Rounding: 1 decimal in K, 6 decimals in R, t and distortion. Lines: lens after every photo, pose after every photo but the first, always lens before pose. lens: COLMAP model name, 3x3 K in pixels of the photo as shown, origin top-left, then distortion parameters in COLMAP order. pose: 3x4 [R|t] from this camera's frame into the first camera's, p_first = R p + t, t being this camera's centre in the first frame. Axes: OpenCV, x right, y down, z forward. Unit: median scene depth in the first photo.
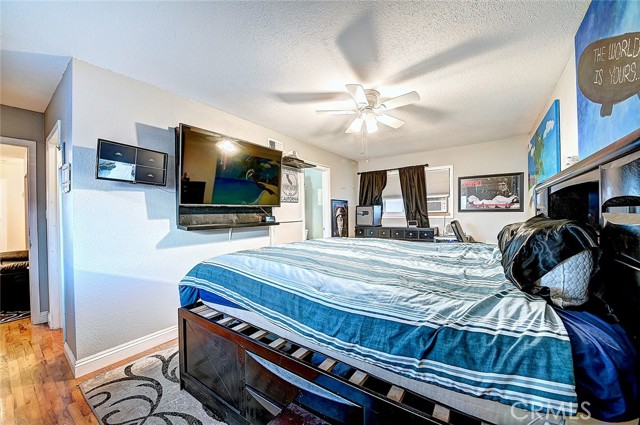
lens RADIAL K [[236.3, 0, 323.3], [0, 236.3, 215.1], [0, 0, 1]] dist [0.014175, -0.014024]
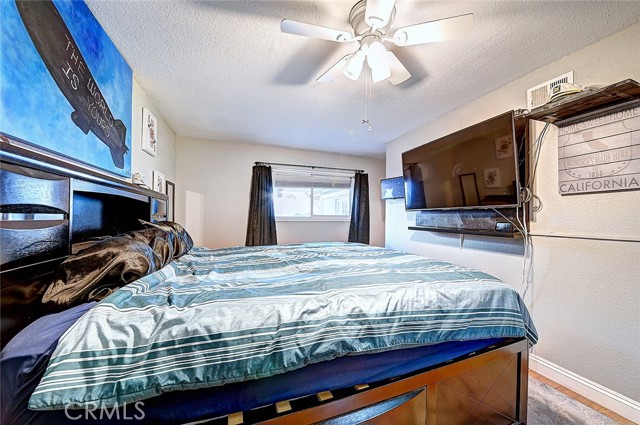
lens RADIAL K [[236.3, 0, 323.3], [0, 236.3, 215.1], [0, 0, 1]] dist [0.014175, -0.014024]
pose [[-0.568500, -0.004573, -0.822670, 0.684422], [-0.016557, 0.999846, 0.005884, -0.012006], [0.822516, 0.016966, -0.568488, 1.137337]]
